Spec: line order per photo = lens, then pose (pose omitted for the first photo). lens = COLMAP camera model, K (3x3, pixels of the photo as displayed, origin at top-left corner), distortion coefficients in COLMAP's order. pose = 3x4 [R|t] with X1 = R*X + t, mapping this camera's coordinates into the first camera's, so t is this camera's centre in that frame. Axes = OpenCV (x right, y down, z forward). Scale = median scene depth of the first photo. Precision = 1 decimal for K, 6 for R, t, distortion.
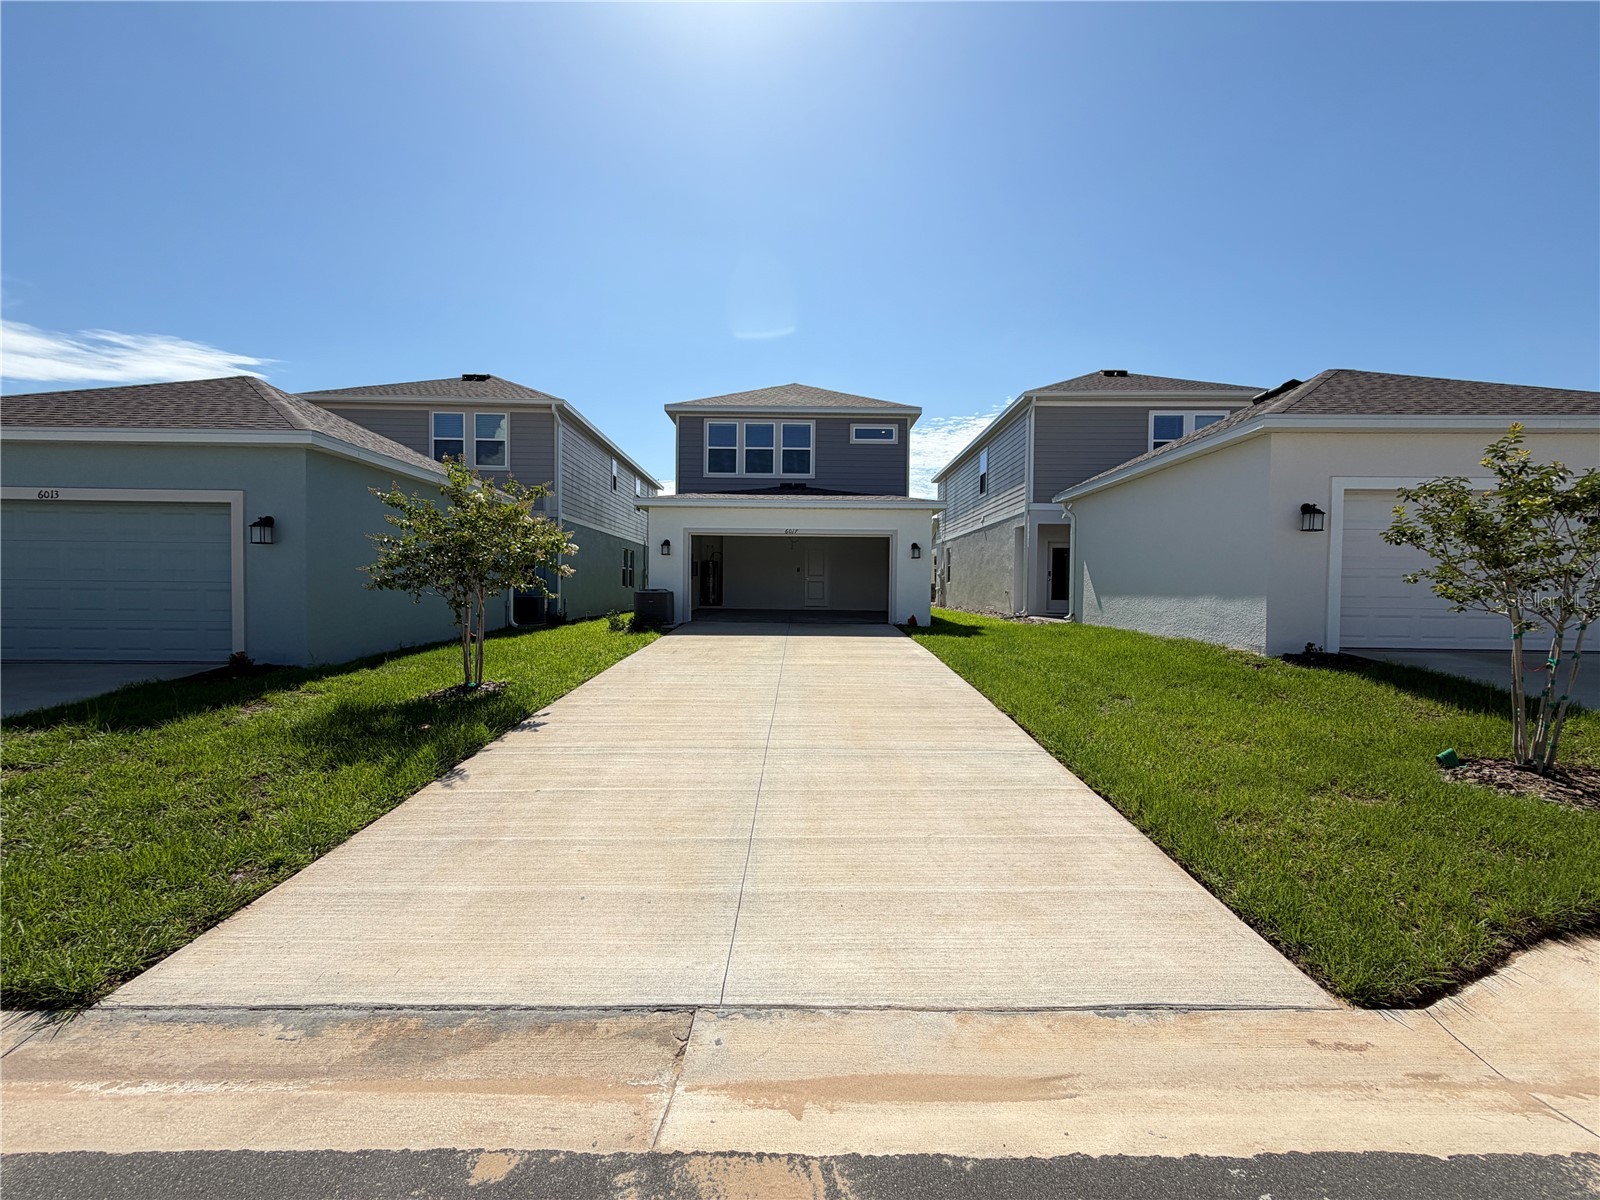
lens RADIAL K [[638.7, 0, 799.6], [0, 638.7, 603.1], [0, 0, 1]] dist [0.002388, -0.001041]
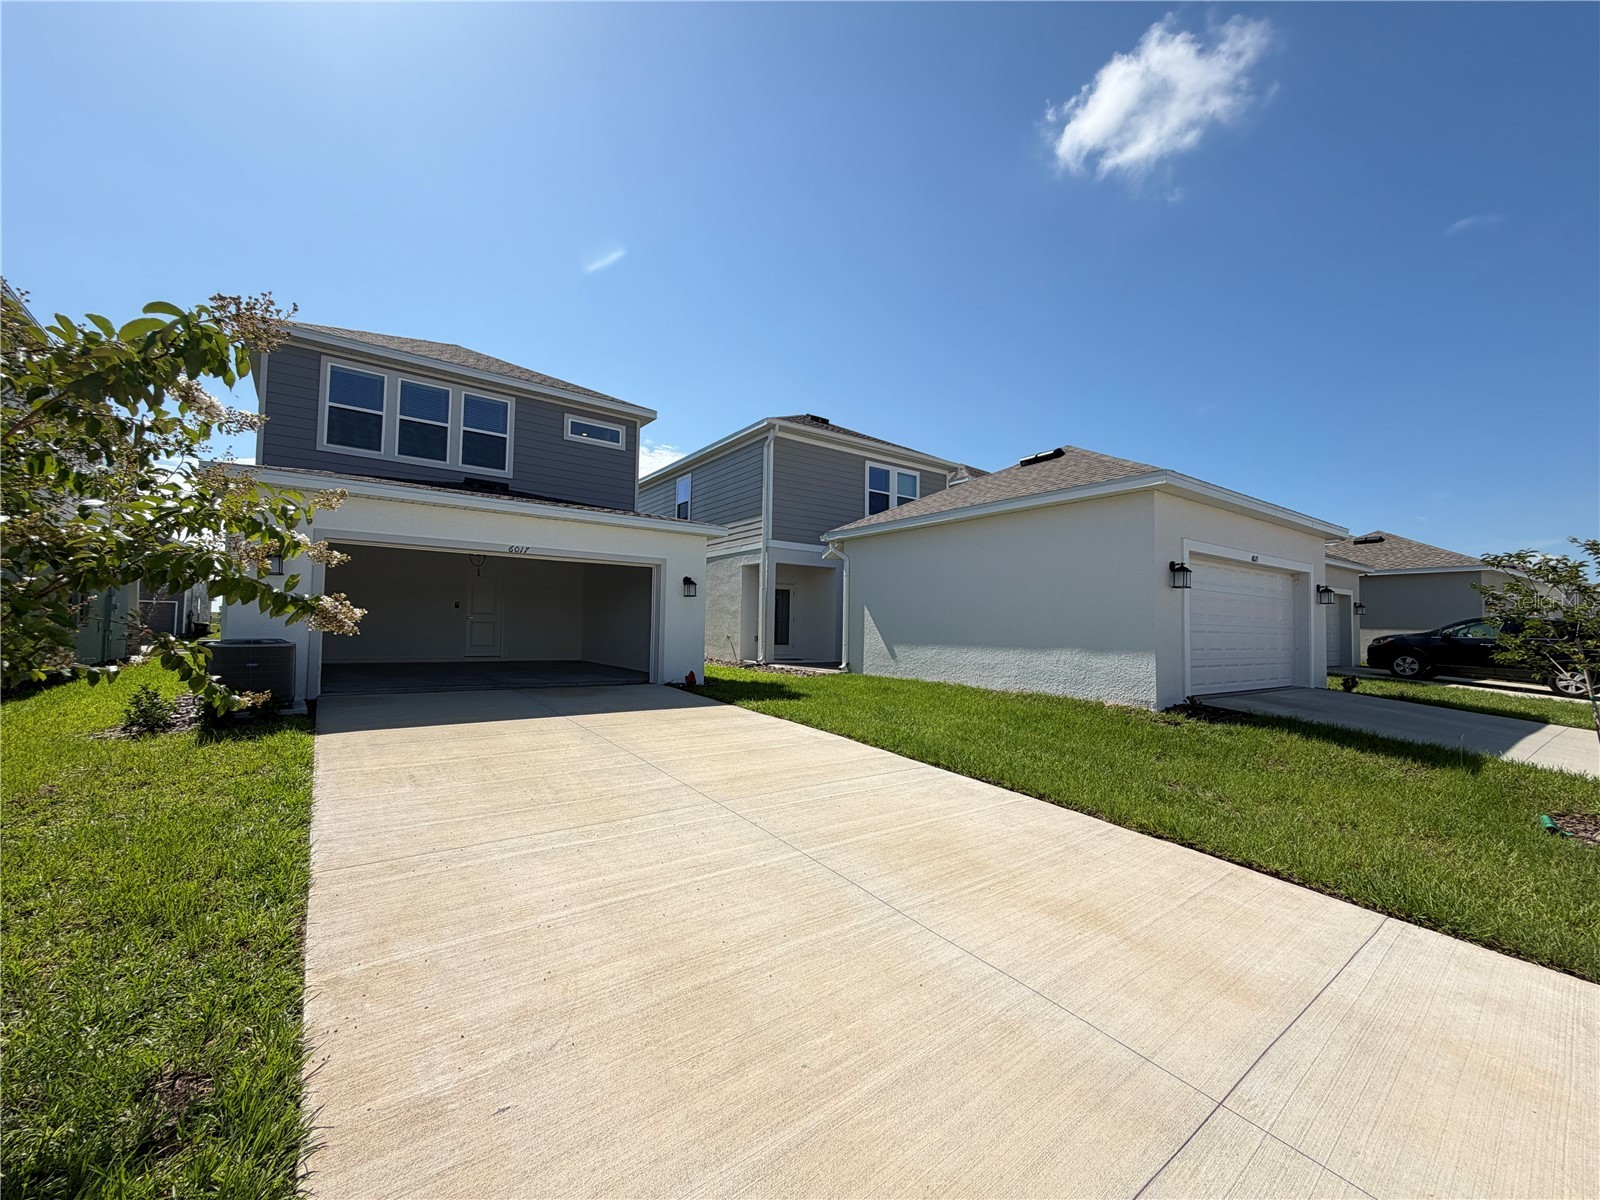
lens RADIAL K [[638.7, 0, 798.6], [0, 638.7, 600.9], [0, 0, 1]] dist [0.002388, -0.001041]
pose [[0.798068, 0.029527, 0.601844, -0.150728], [0.006331, 0.998333, -0.057375, -0.016701], [-0.602534, 0.049599, 0.796550, 0.255577]]
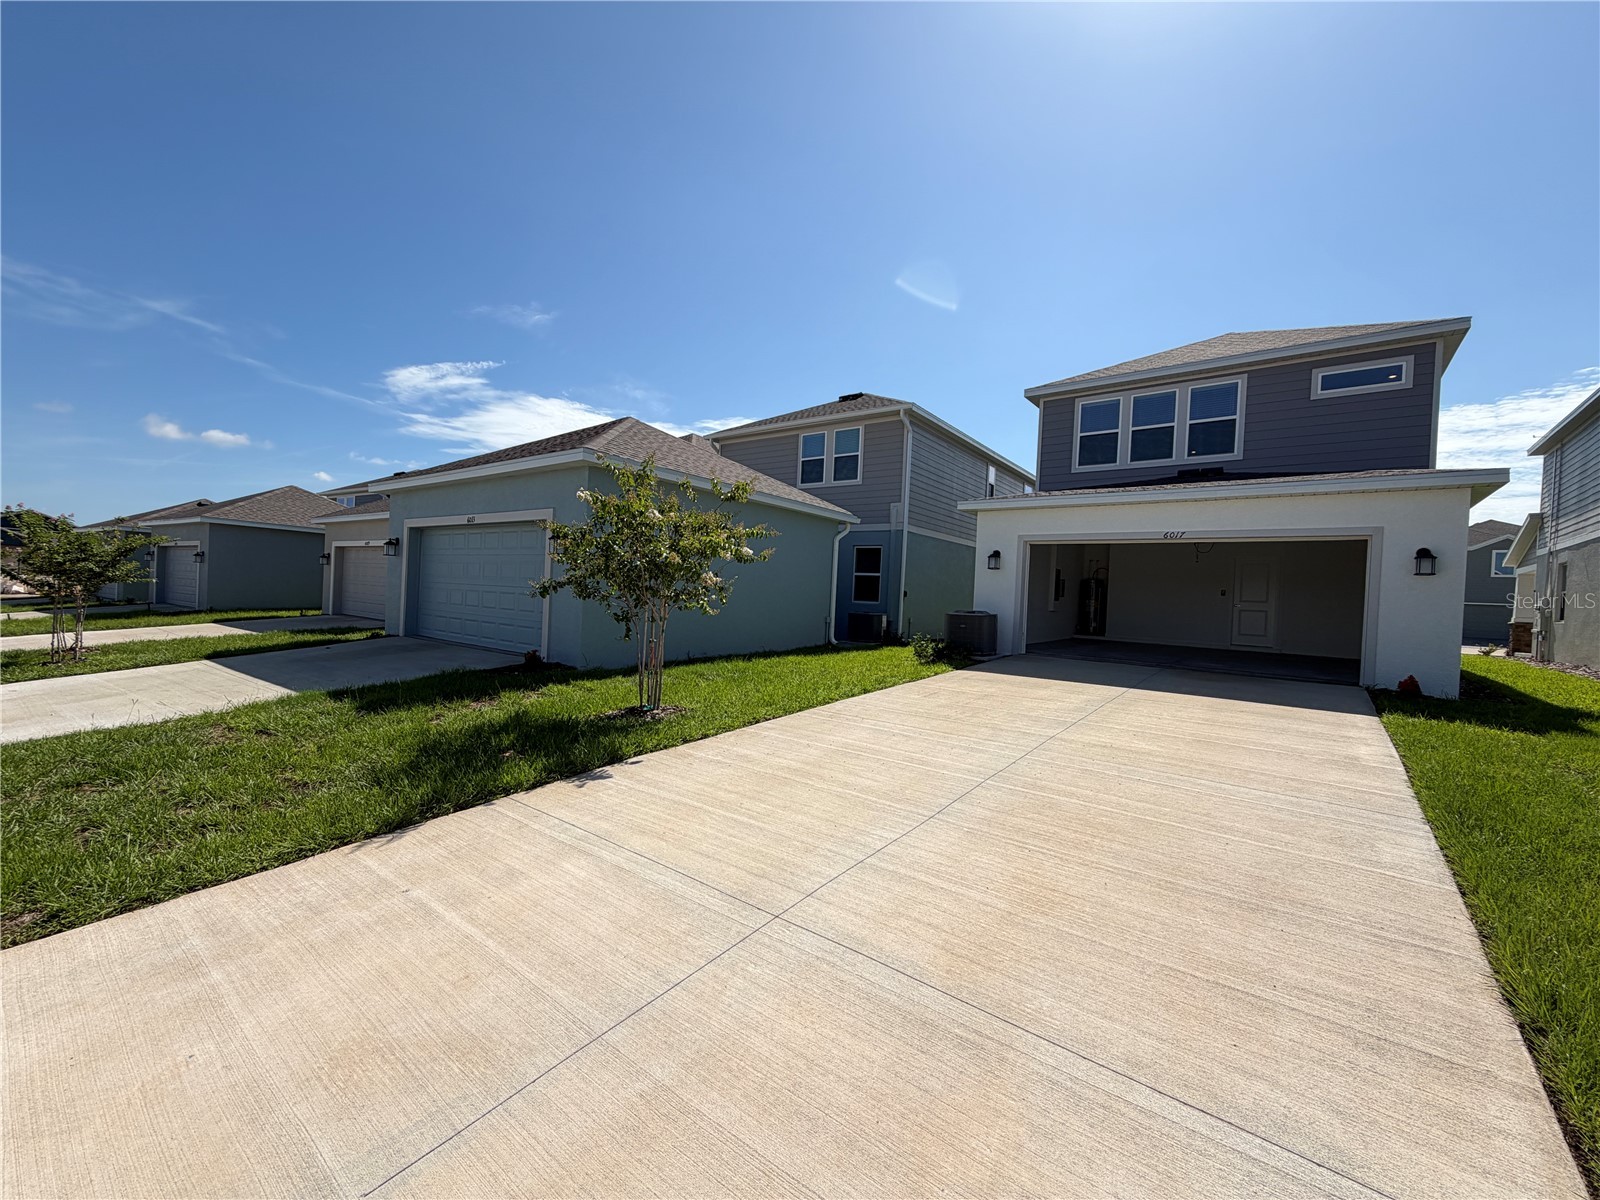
lens RADIAL K [[638.7, 0, 797.5], [0, 638.7, 602.3], [0, 0, 1]] dist [0.002388, -0.001041]
pose [[0.781077, 0.032758, -0.623575, 0.085871], [-0.053395, 0.998469, -0.014429, -0.007304], [0.622147, 0.044566, 0.781631, 0.181530]]
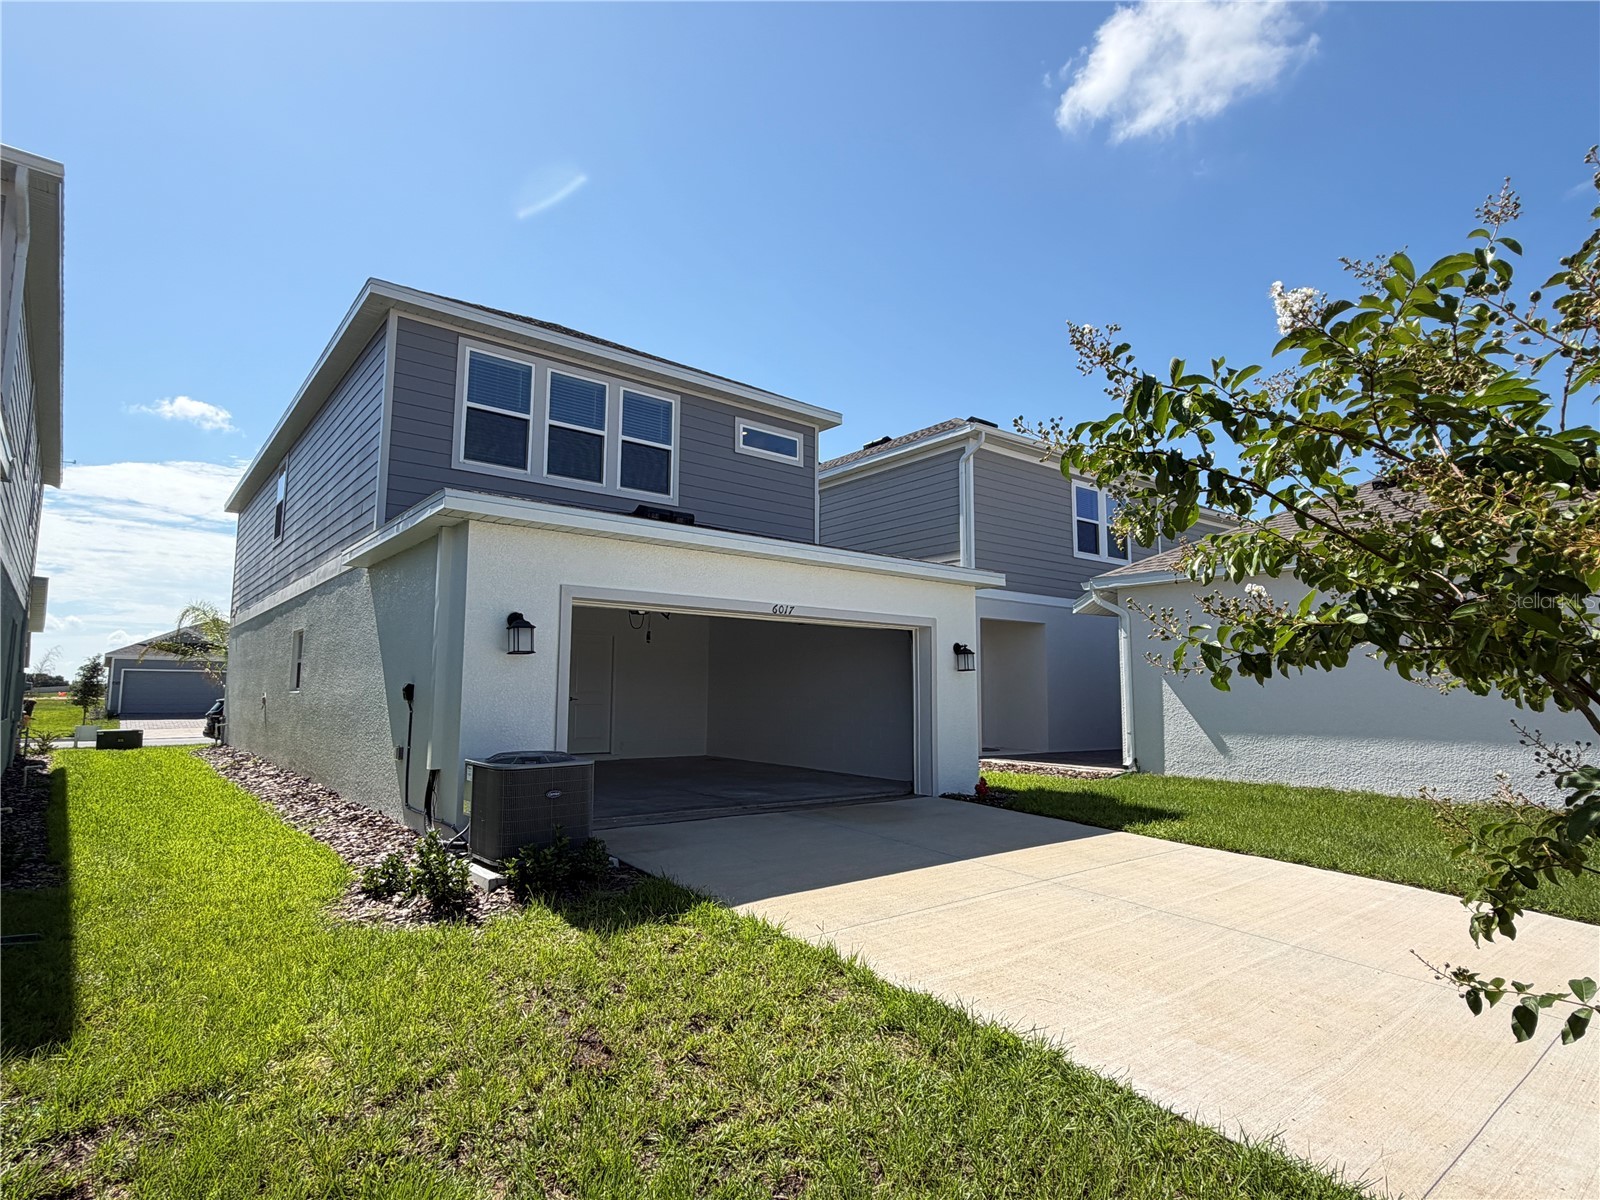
lens RADIAL K [[853.4, 0, 811.9], [0, 853.4, 597.3], [0, 0, 1]] dist [0.001578, -0.000451]
pose [[0.767979, 0.066424, 0.637021, -0.332903], [0.018285, 0.991928, -0.125475, -0.036747], [-0.640213, 0.108011, 0.760566, 0.434651]]
